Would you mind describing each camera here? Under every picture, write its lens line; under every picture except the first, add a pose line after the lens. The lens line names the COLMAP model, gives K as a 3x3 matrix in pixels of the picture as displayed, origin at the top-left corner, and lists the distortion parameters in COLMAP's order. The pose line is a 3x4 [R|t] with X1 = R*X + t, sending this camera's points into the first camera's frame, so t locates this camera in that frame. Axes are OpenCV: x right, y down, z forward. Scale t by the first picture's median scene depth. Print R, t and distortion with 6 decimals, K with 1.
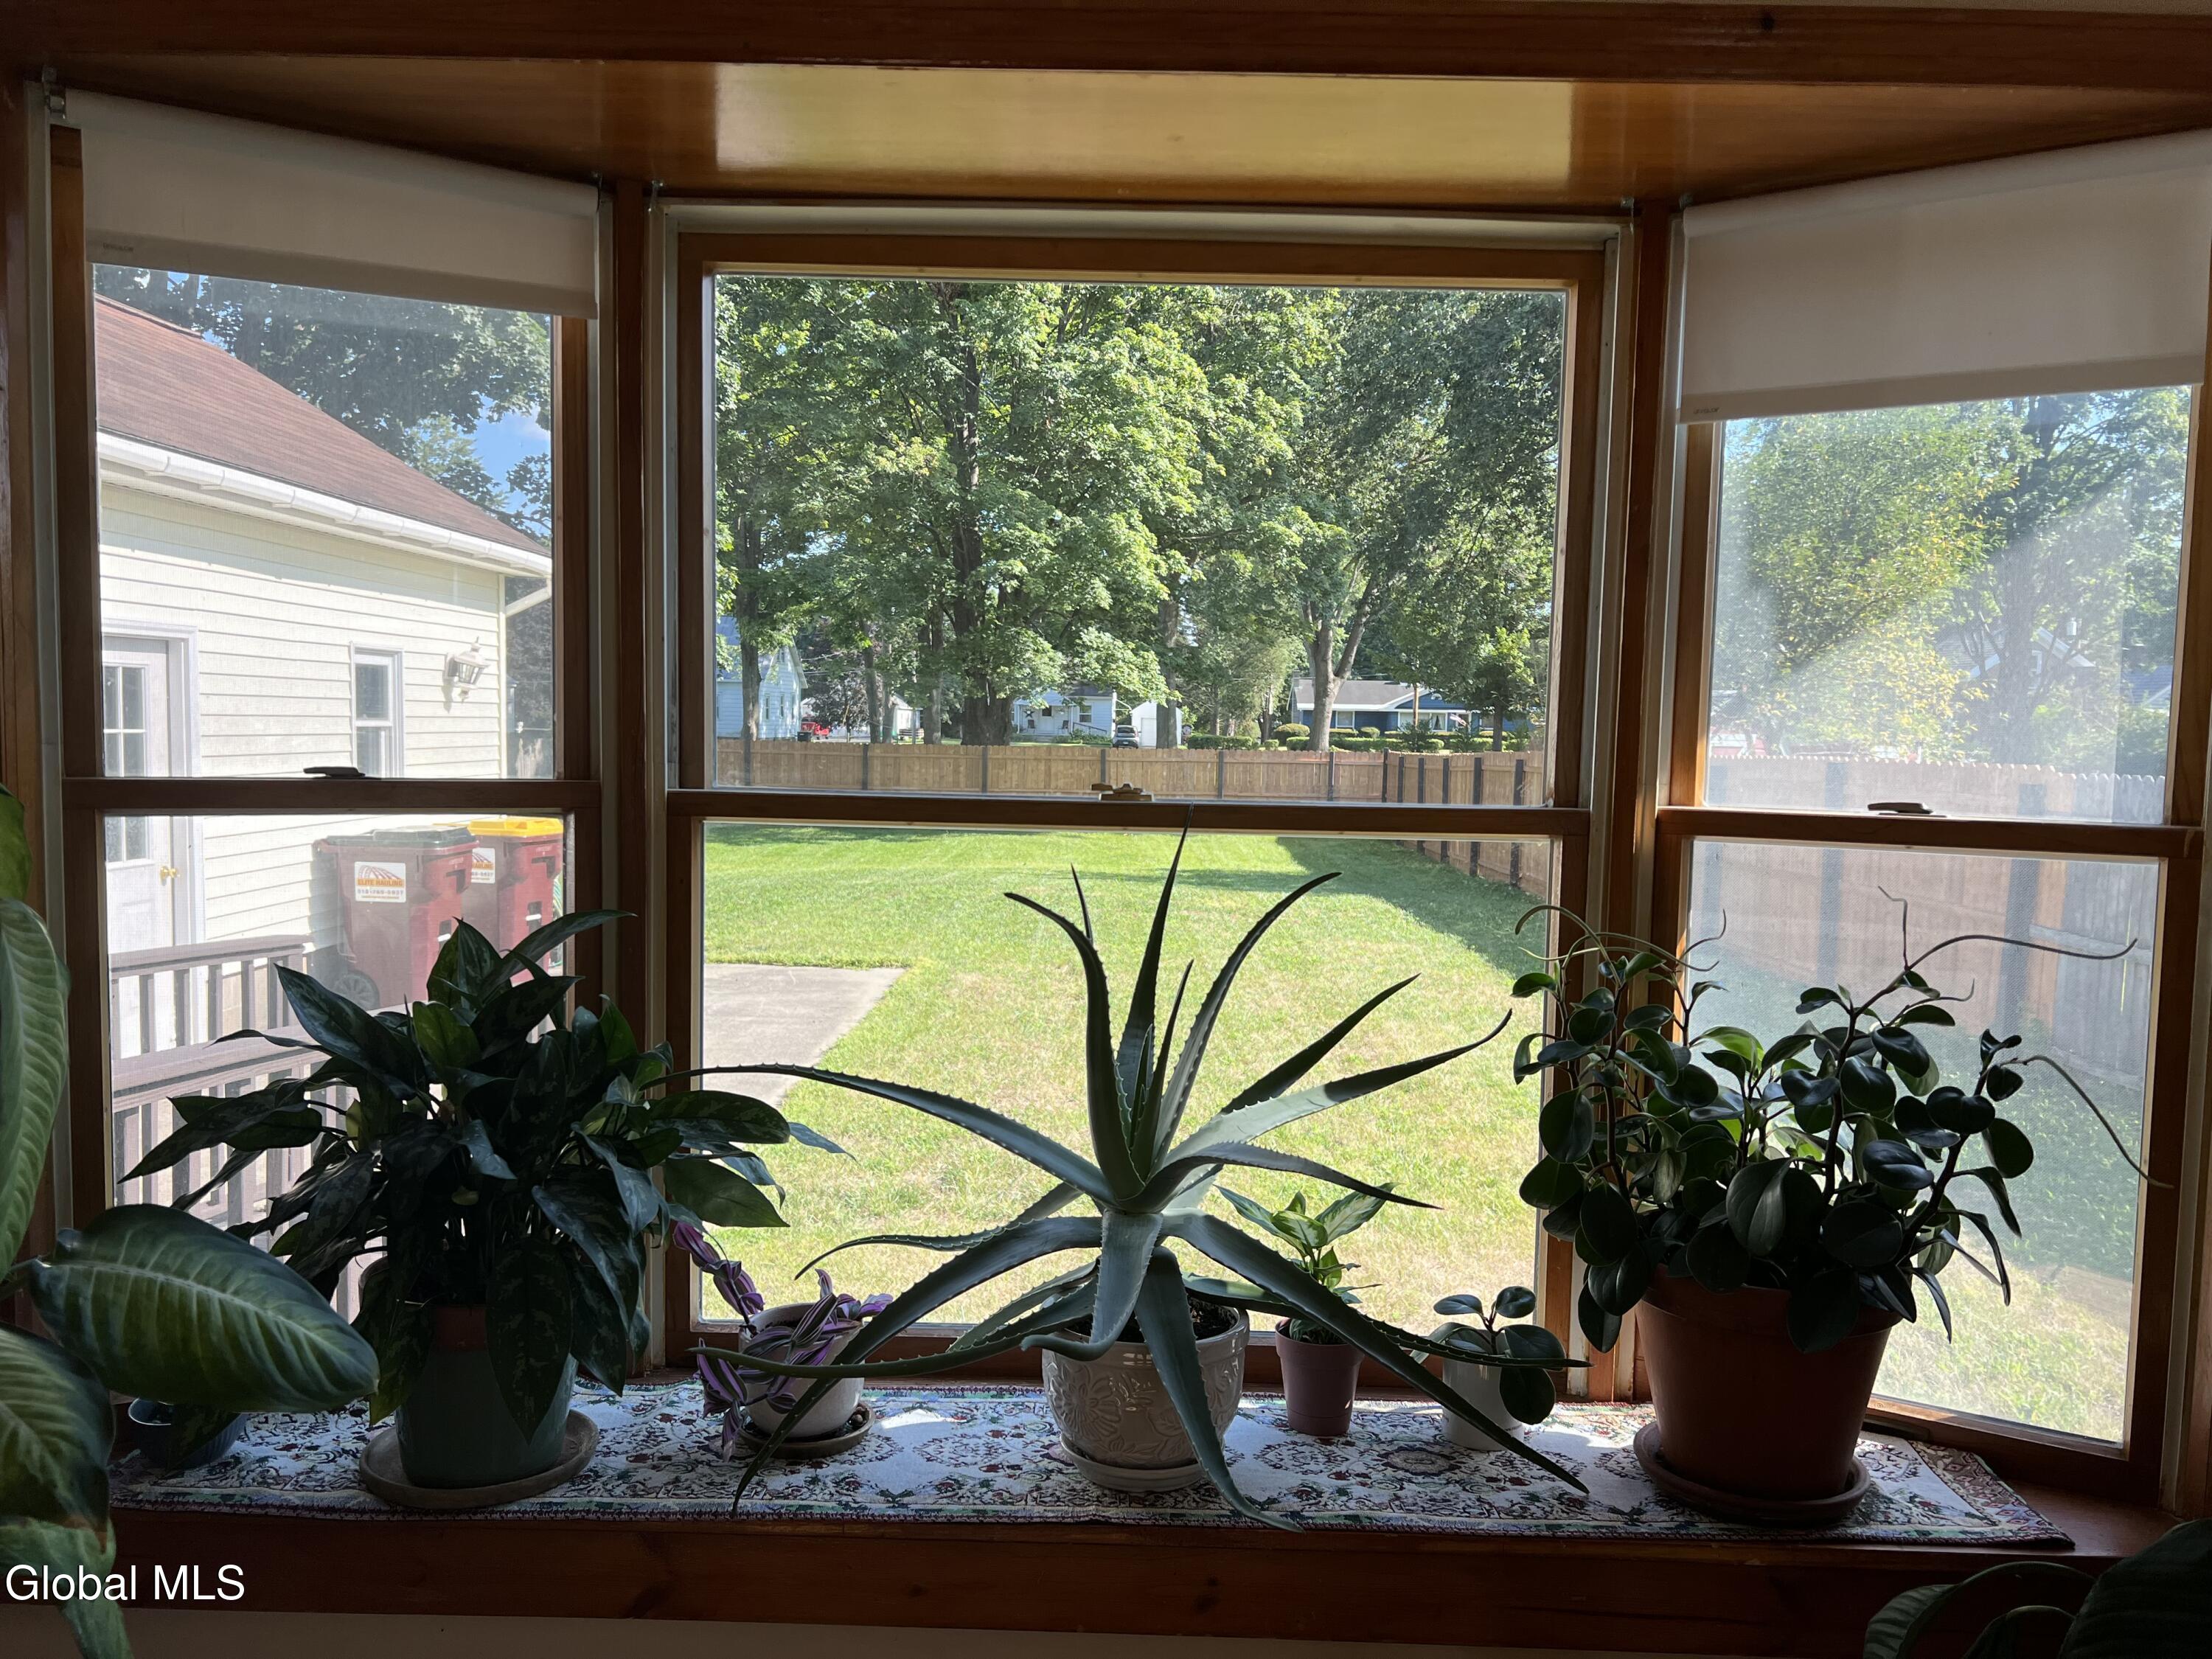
lens RADIAL K [[1661.7, 0, 1126.5], [0, 1661.7, 872.4], [0, 0, 1]] dist [0.057738, -0.069313]
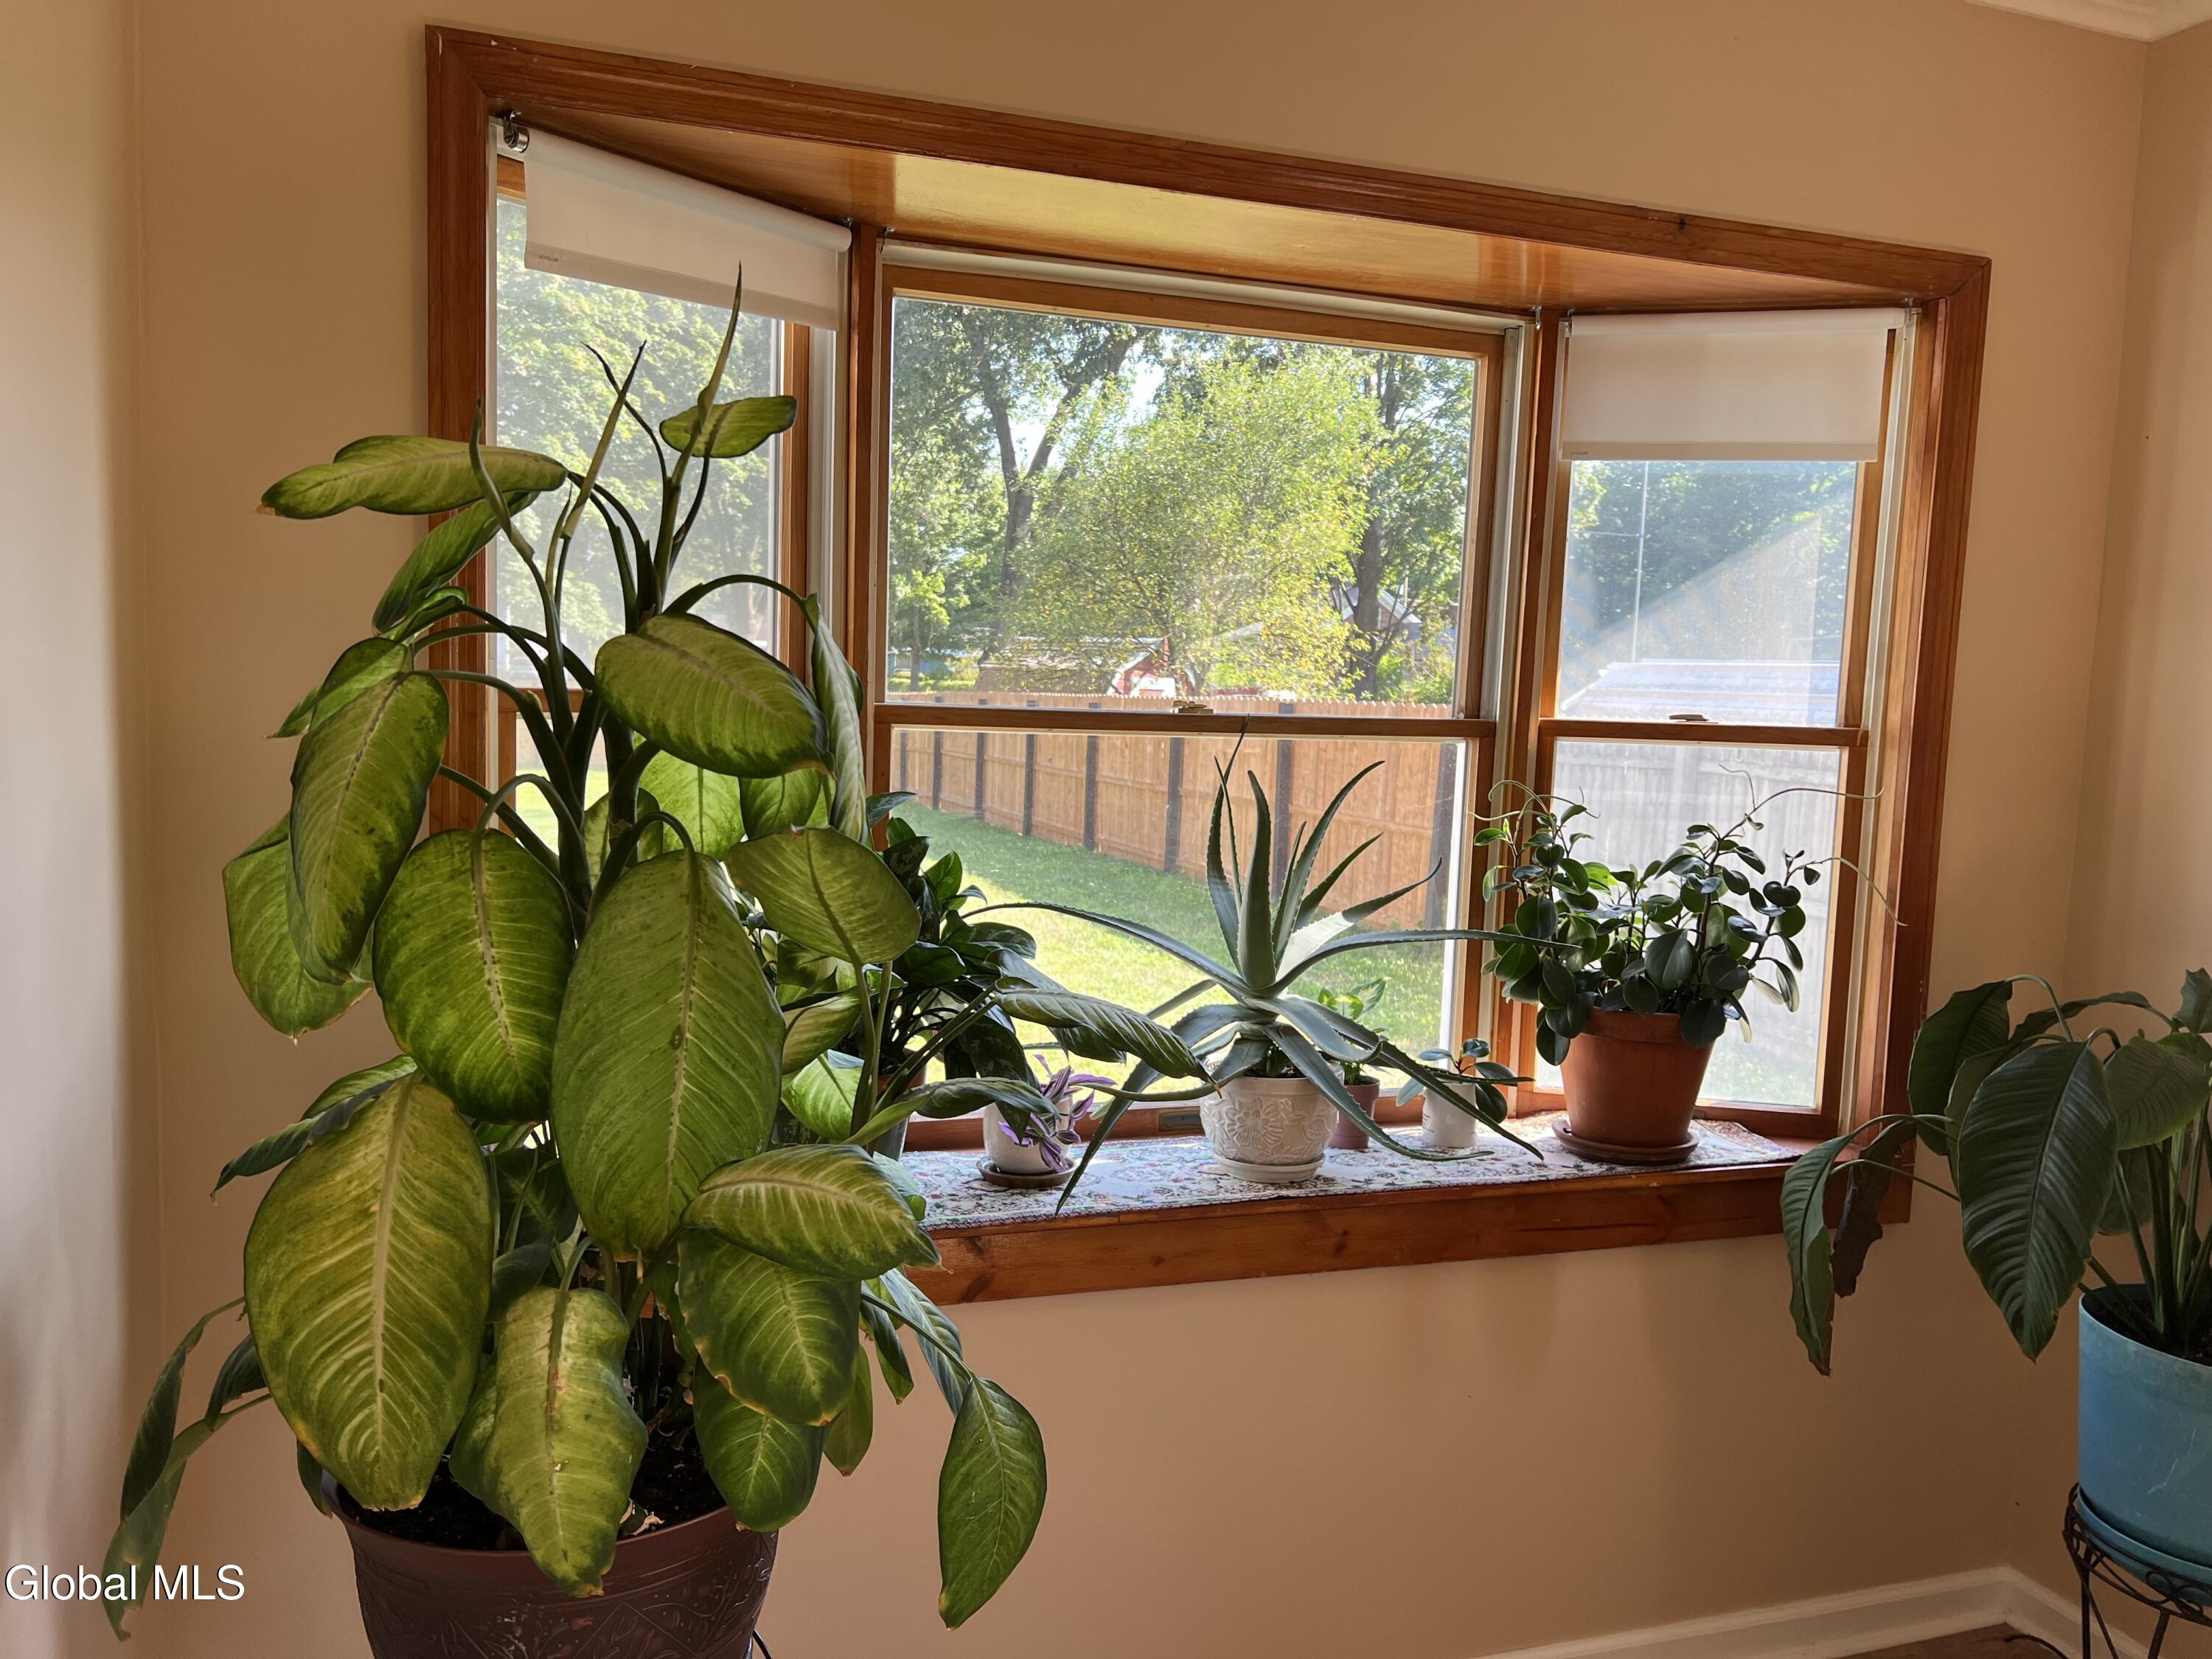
lens RADIAL K [[1661.7, 0, 1098.1], [0, 1661.7, 870.7], [0, 0, 1]] dist [0.057738, -0.069313]
pose [[0.943101, -0.025748, 0.331509, -0.089400], [0.014030, 0.999191, 0.037694, 0.005738], [-0.332211, -0.030898, 0.942699, -0.044659]]
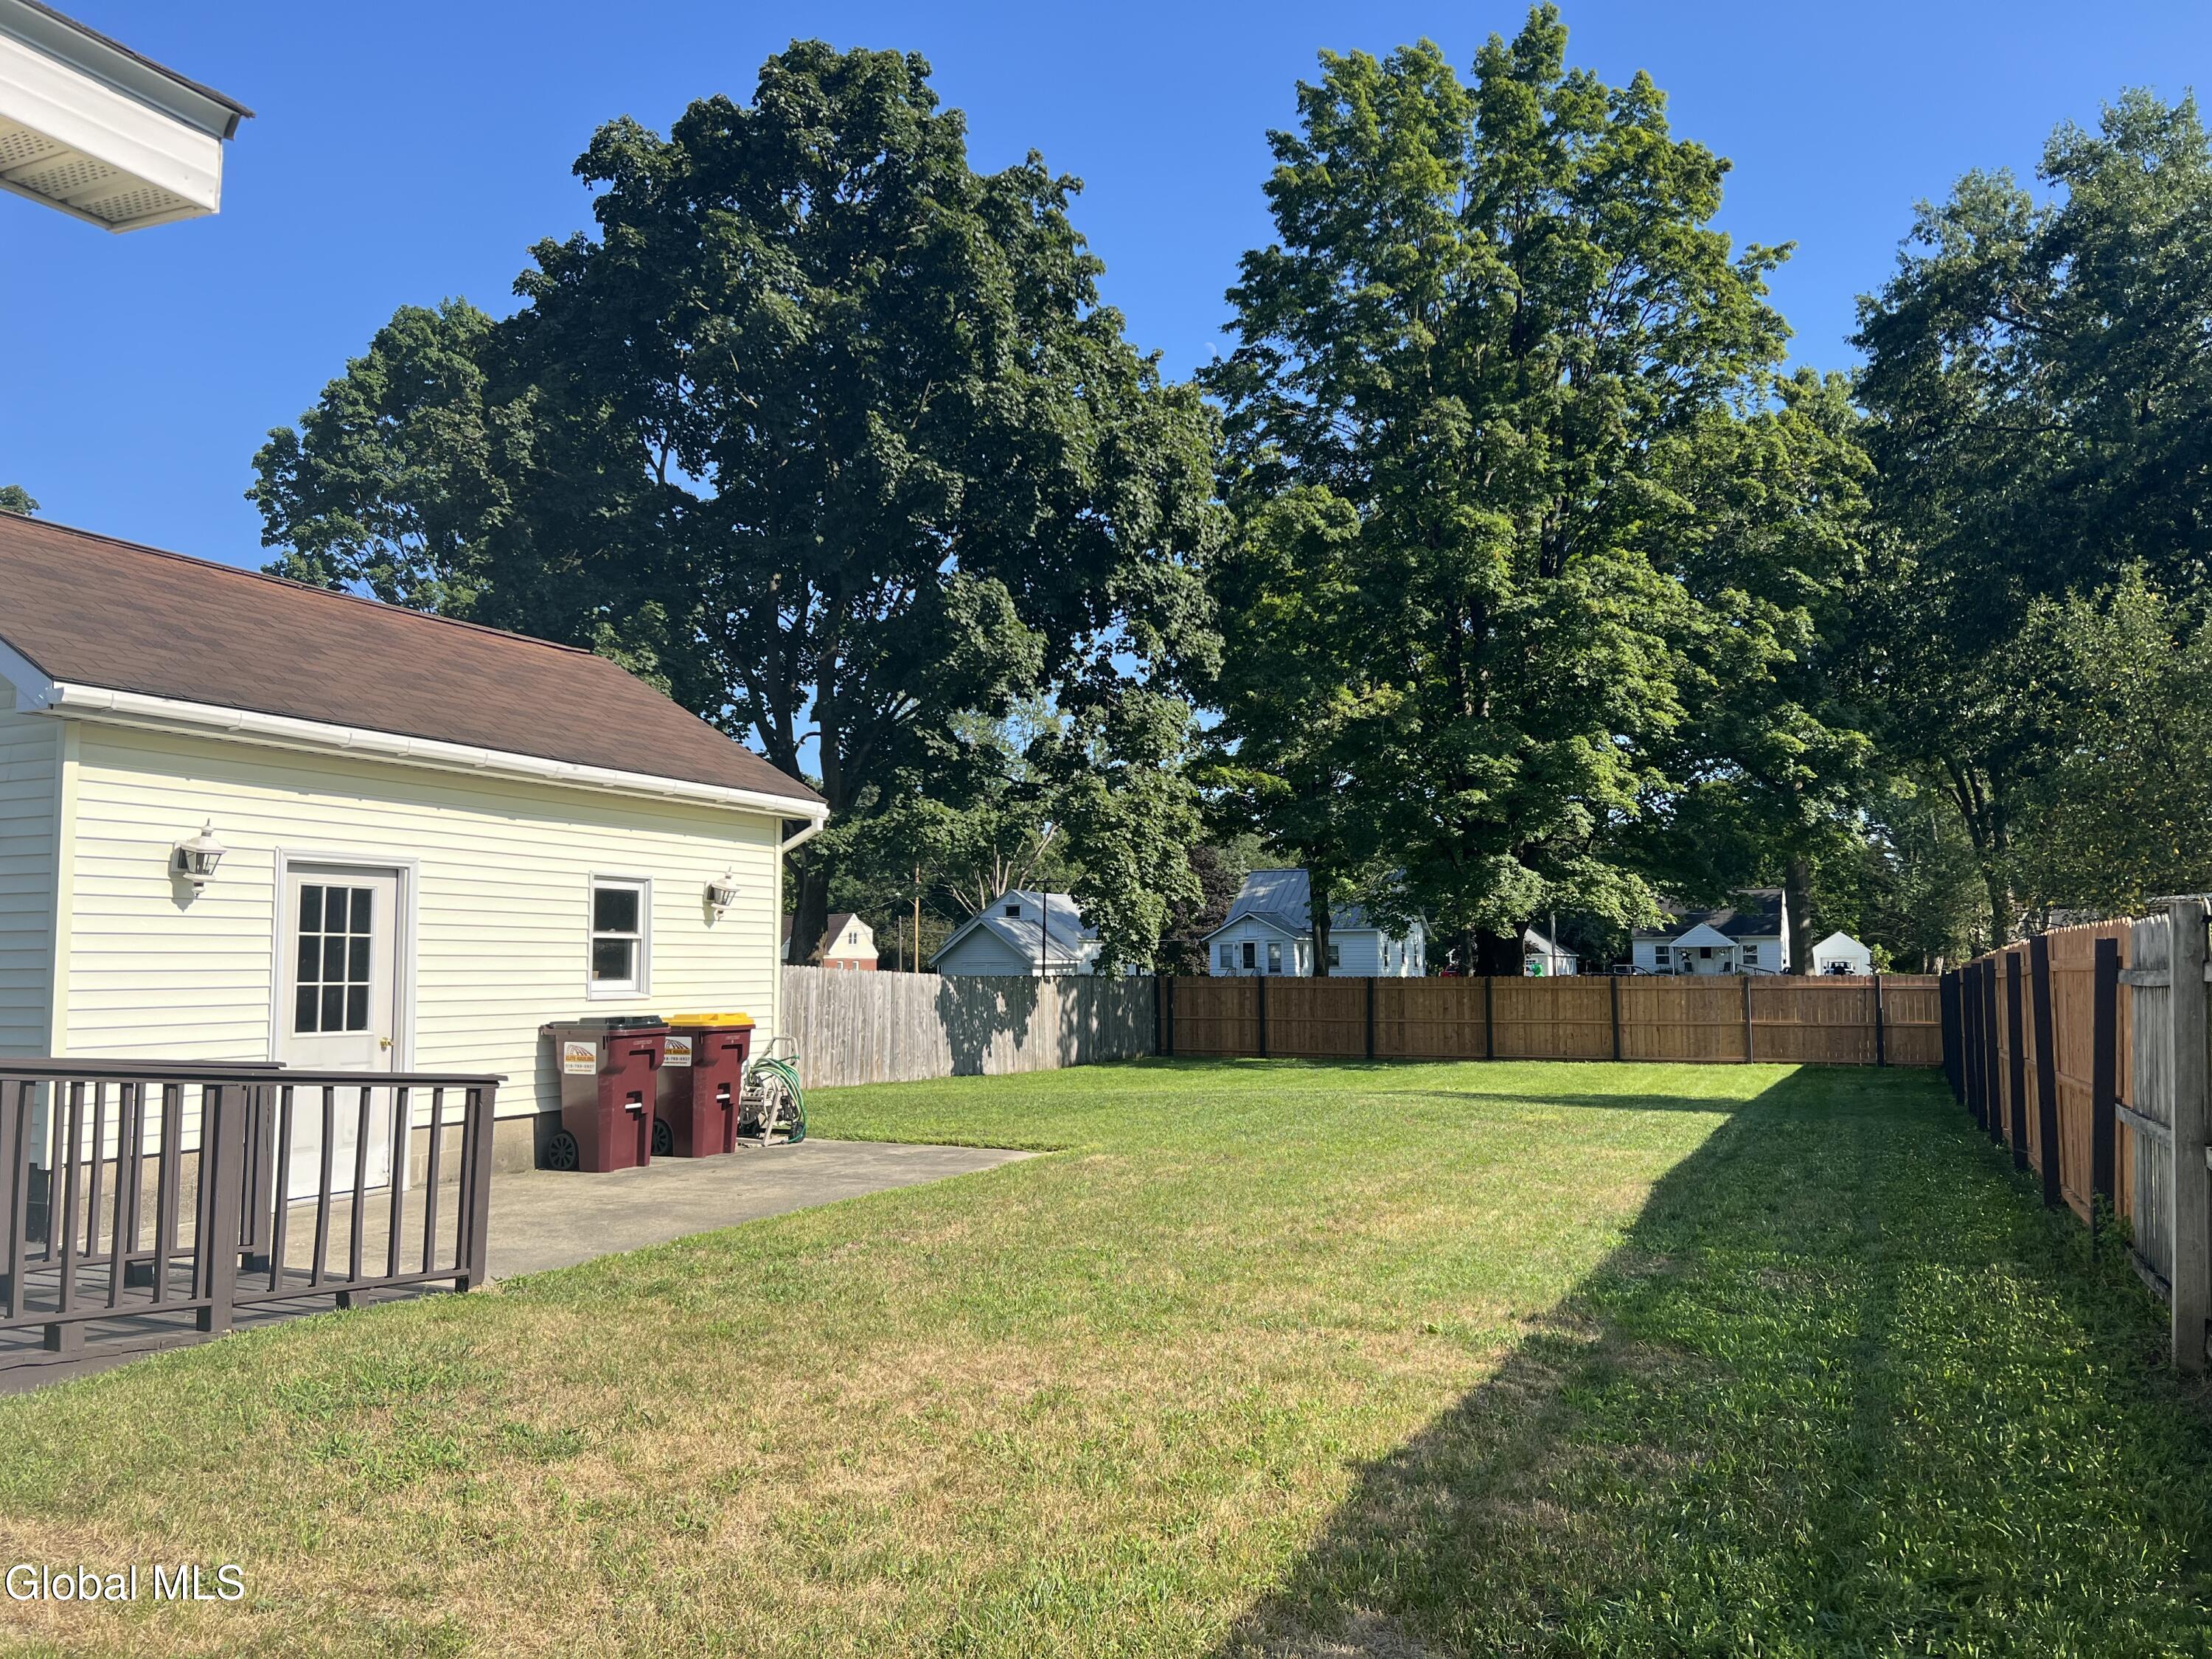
lens RADIAL K [[1661.7, 0, 1112.8], [0, 1661.7, 843.9], [0, 0, 1]] dist [0.057738, -0.069313]
pose [[0.910417, -0.055716, -0.409923, 0.350889], [-0.014514, 0.985977, -0.166248, 0.040139], [0.413437, 0.157305, 0.896841, 0.016713]]
